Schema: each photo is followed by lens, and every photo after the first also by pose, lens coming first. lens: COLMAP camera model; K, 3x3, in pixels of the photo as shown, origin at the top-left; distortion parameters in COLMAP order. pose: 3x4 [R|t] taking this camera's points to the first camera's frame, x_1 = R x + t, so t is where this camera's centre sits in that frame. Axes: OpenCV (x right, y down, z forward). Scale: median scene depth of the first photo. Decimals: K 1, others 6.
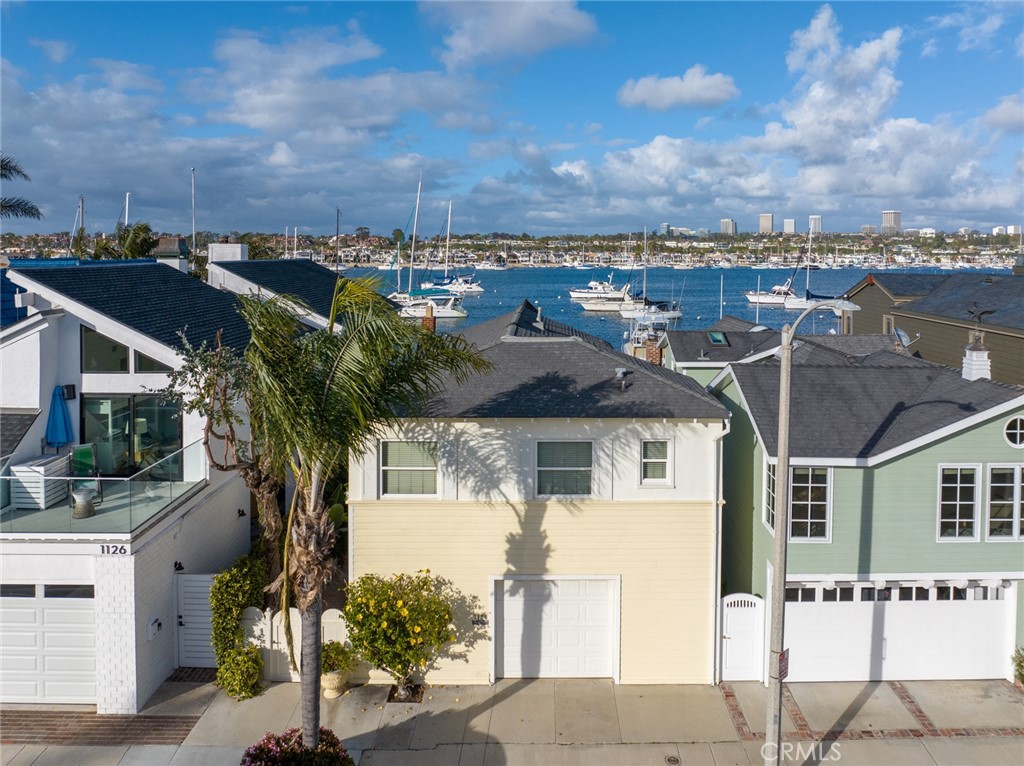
lens RADIAL K [[744.6, 0, 559.9], [0, 744.6, 262.0], [0, 0, 1]] dist [-0.022707, -0.003757]
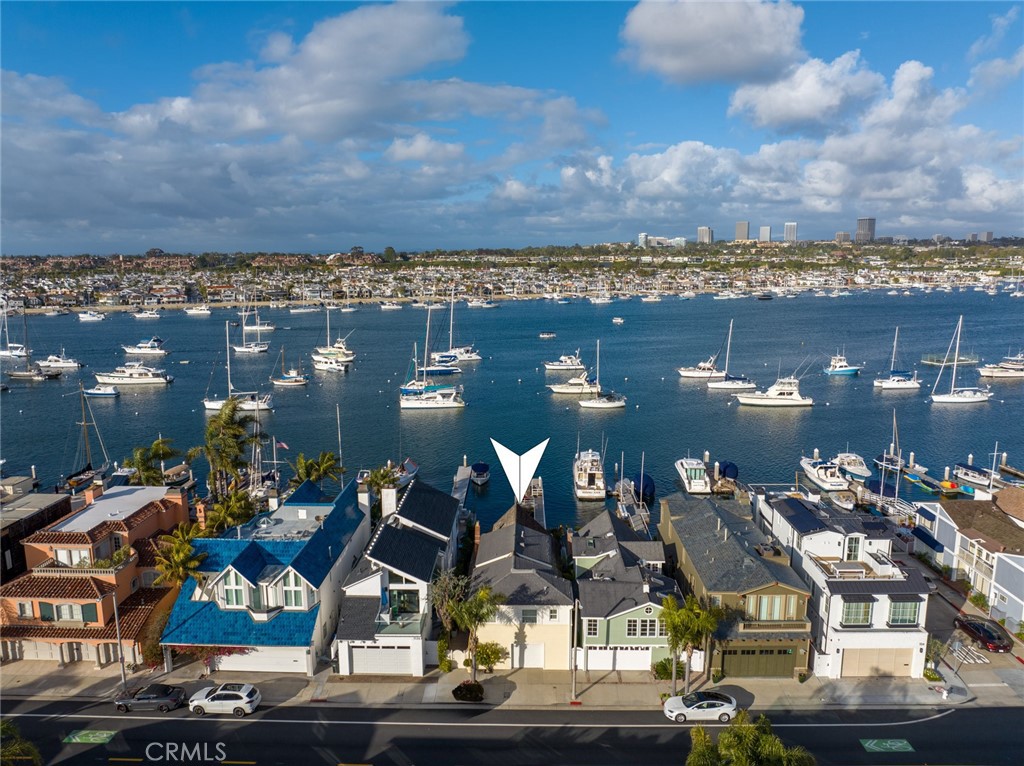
lens RADIAL K [[709.5, 0, 509.6], [0, 709.5, 381.5], [0, 0, 1]] dist [-0.025083, 0.000806]
pose [[0.998881, -0.006062, -0.046906, 0.075217], [0.013559, 0.986826, 0.161213, -1.384554], [0.045311, -0.161669, 0.985804, -2.200811]]
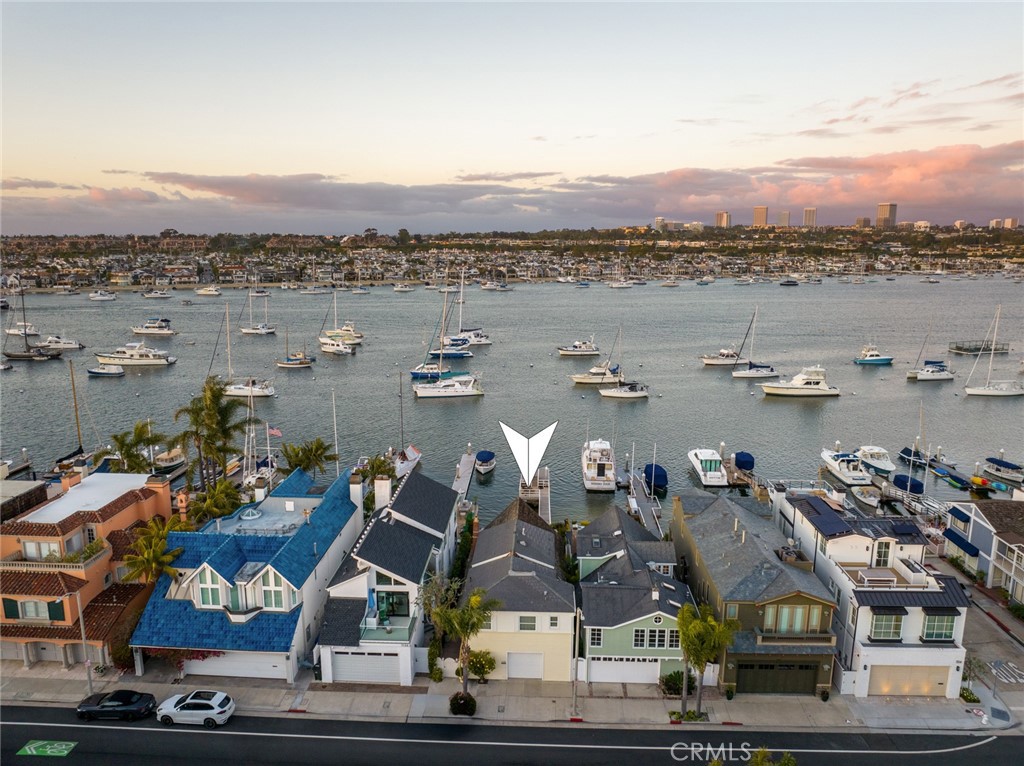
lens RADIAL K [[709.5, 0, 510.8], [0, 709.5, 383.7], [0, 0, 1]] dist [-0.025083, 0.000806]
pose [[0.997889, 0.006282, -0.064638, 0.124750], [0.005872, 0.982505, 0.186146, -1.342504], [0.064677, -0.186132, 0.980394, -1.898519]]
